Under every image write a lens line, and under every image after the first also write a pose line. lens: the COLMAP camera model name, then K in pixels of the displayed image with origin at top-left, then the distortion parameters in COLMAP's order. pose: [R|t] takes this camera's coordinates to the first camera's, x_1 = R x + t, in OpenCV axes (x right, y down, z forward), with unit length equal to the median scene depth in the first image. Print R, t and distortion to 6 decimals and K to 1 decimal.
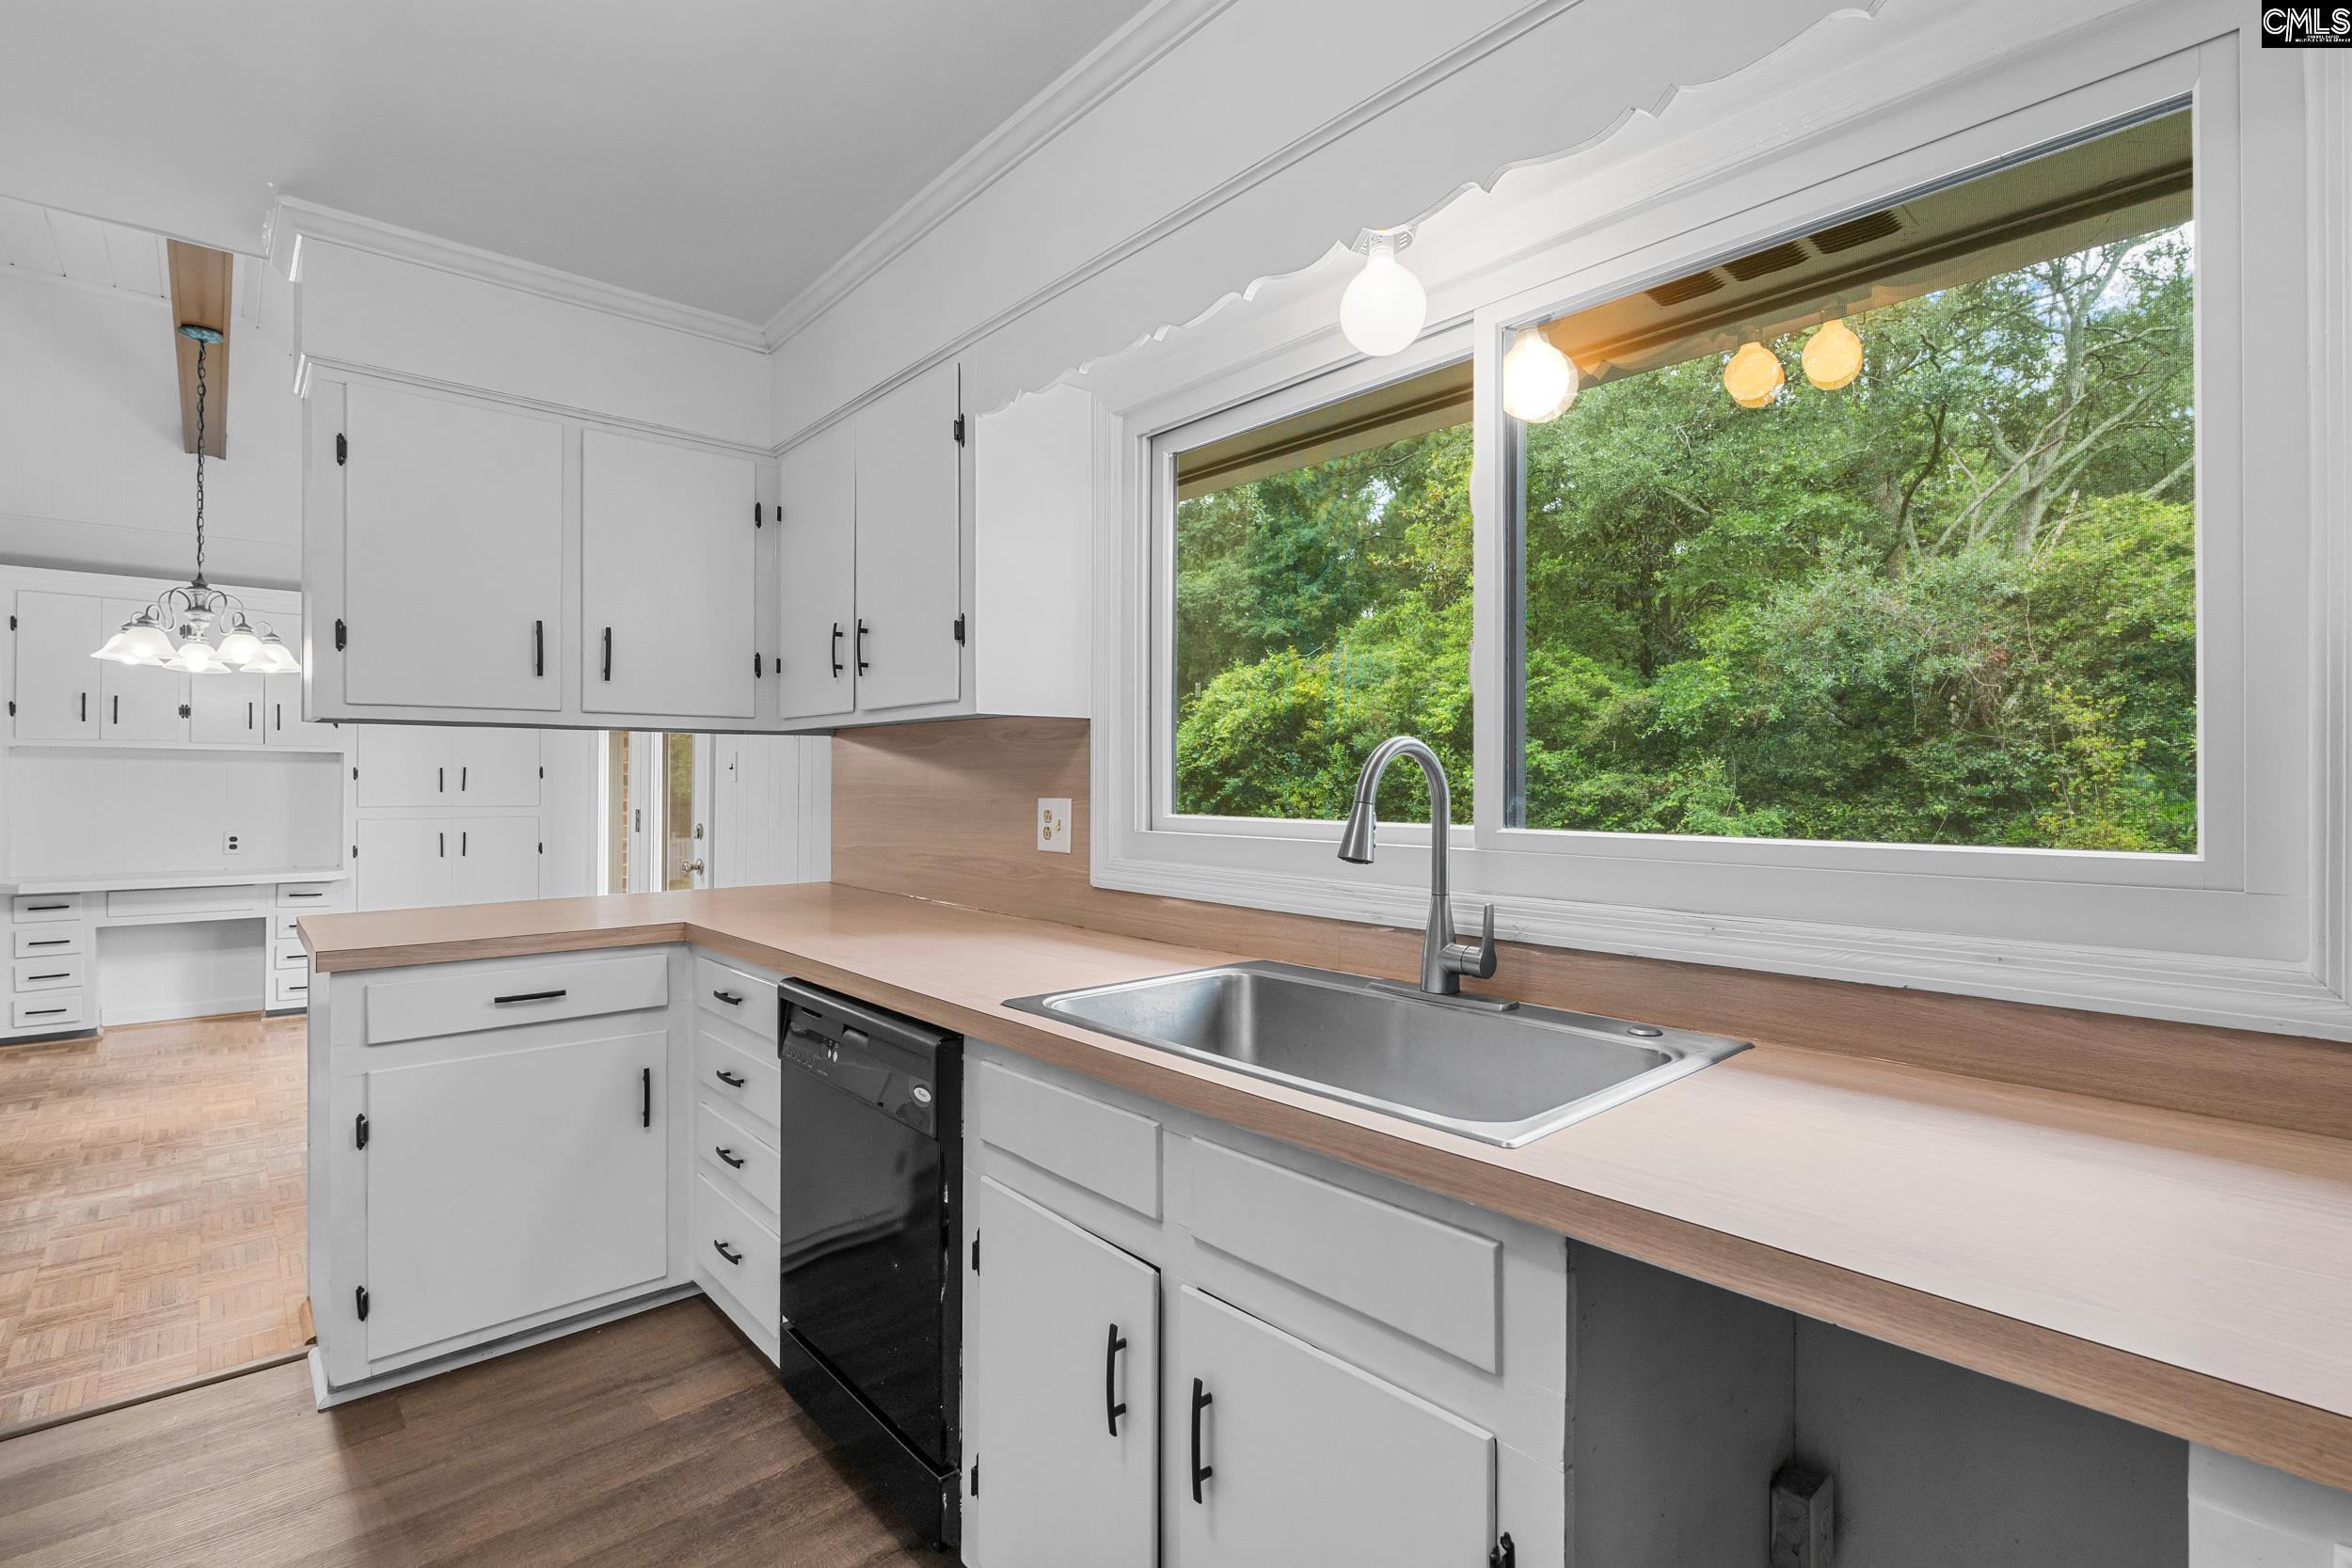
lens RADIAL K [[1084.5, 0, 1181.1], [0, 1084.5, 781.8], [0, 0, 1]] dist [-0.012187, 0.001746]
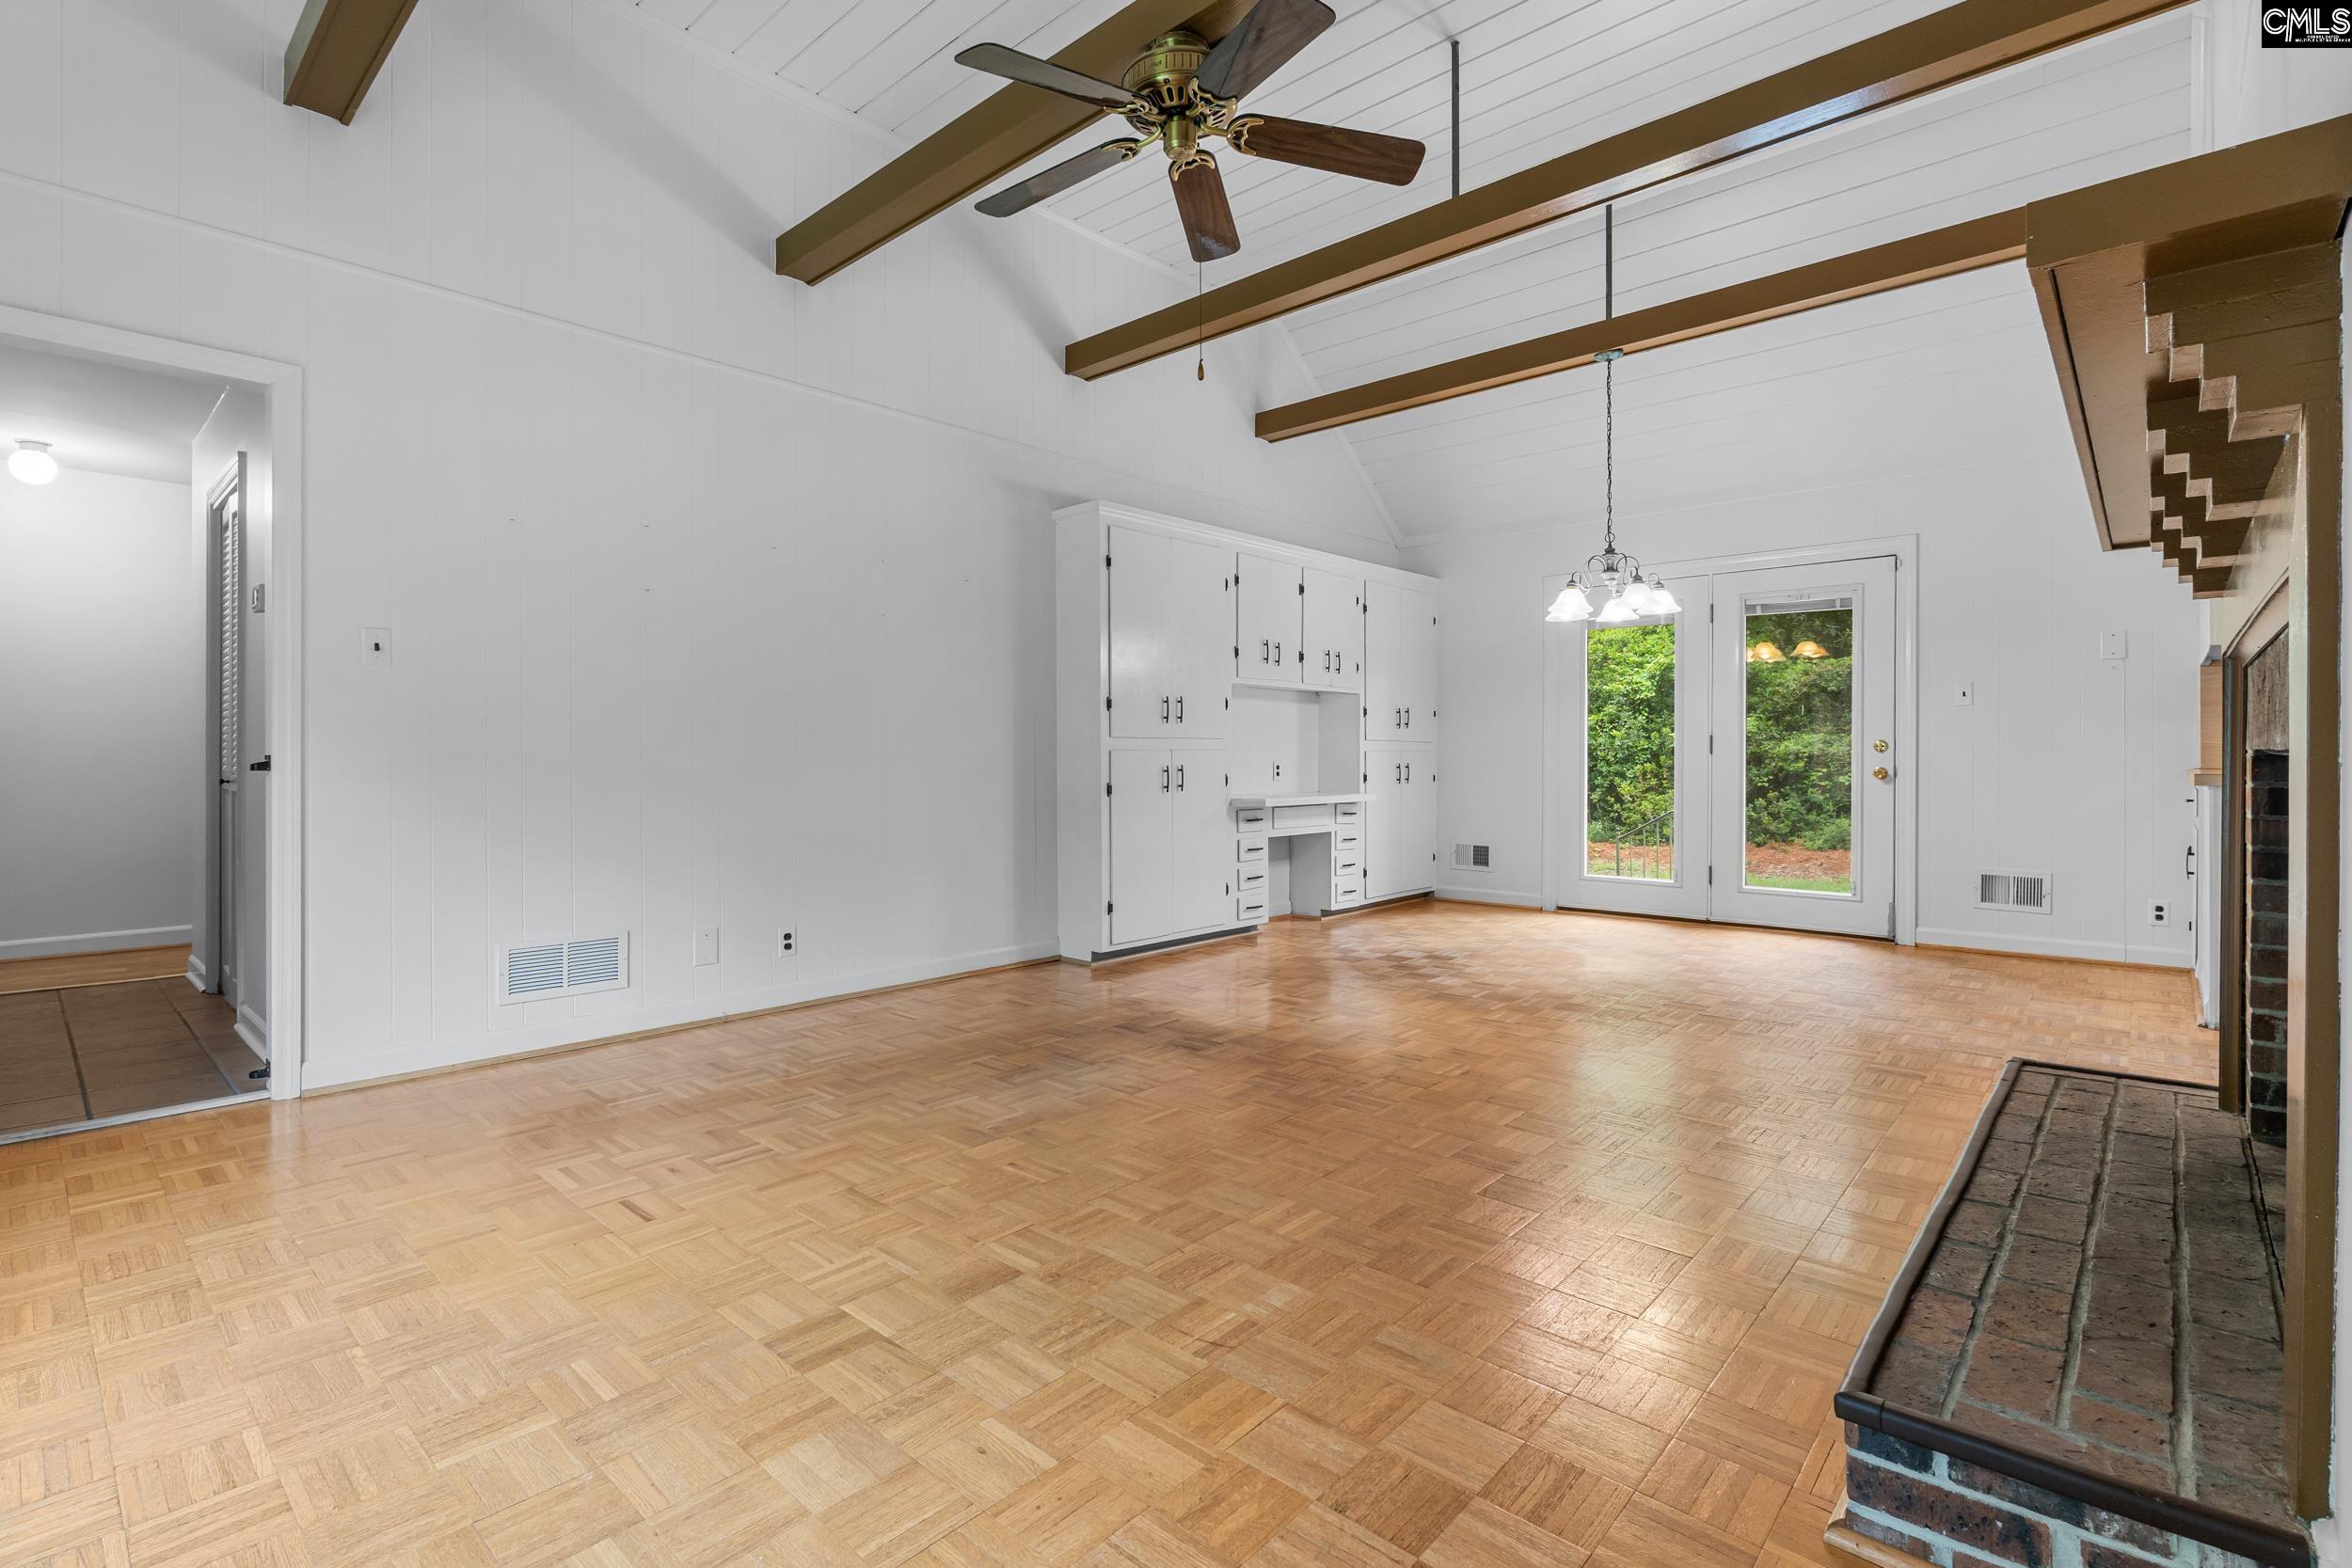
lens RADIAL K [[1084.5, 0, 1177.4], [0, 1084.5, 764.0], [0, 0, 1]] dist [-0.012187, 0.001746]
pose [[0.995134, -0.007851, 0.098219, -2.343932], [0.007524, 0.999965, 0.003690, 0.093888], [-0.098245, -0.002933, 0.995158, -0.351066]]
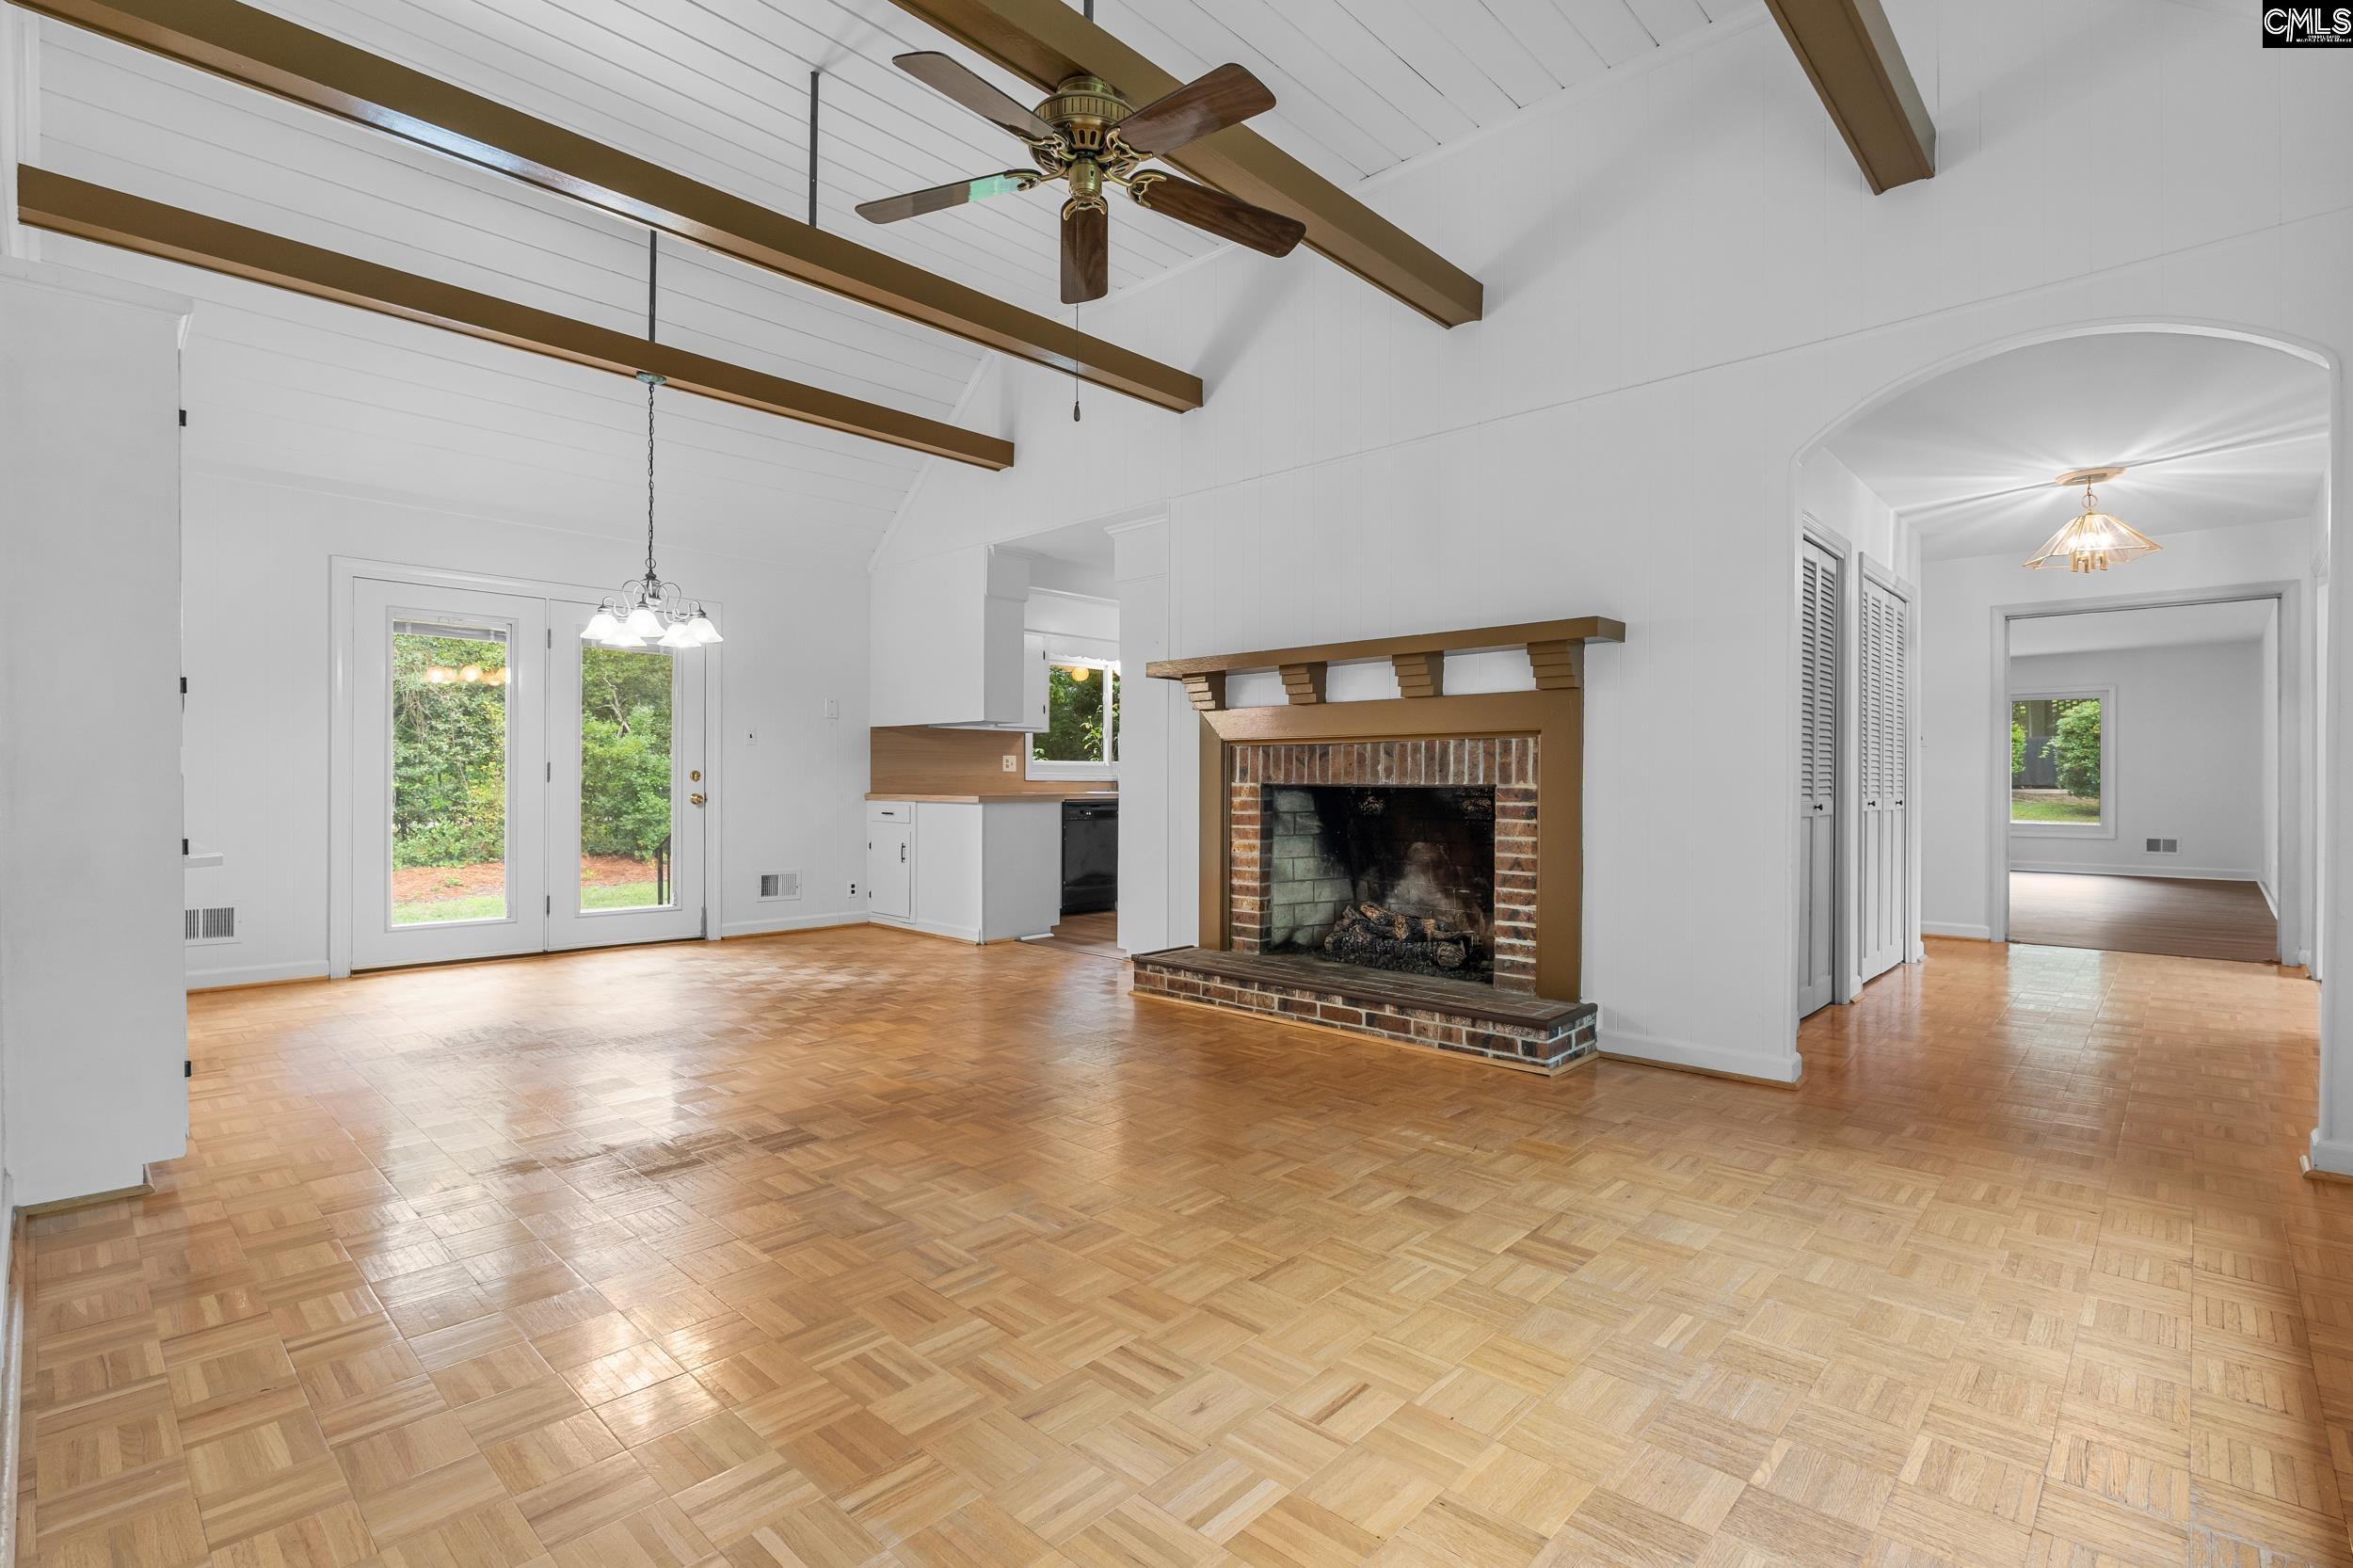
lens RADIAL K [[1085.1, 0, 1156.5], [0, 1085.1, 786.9], [0, 0, 1]] dist [-0.012187, 0.001746]
pose [[-0.066991, -0.009260, 0.997711, -3.355647], [0.000073, 0.999957, 0.009286, 0.079998], [-0.997754, 0.000695, -0.066987, 0.739753]]
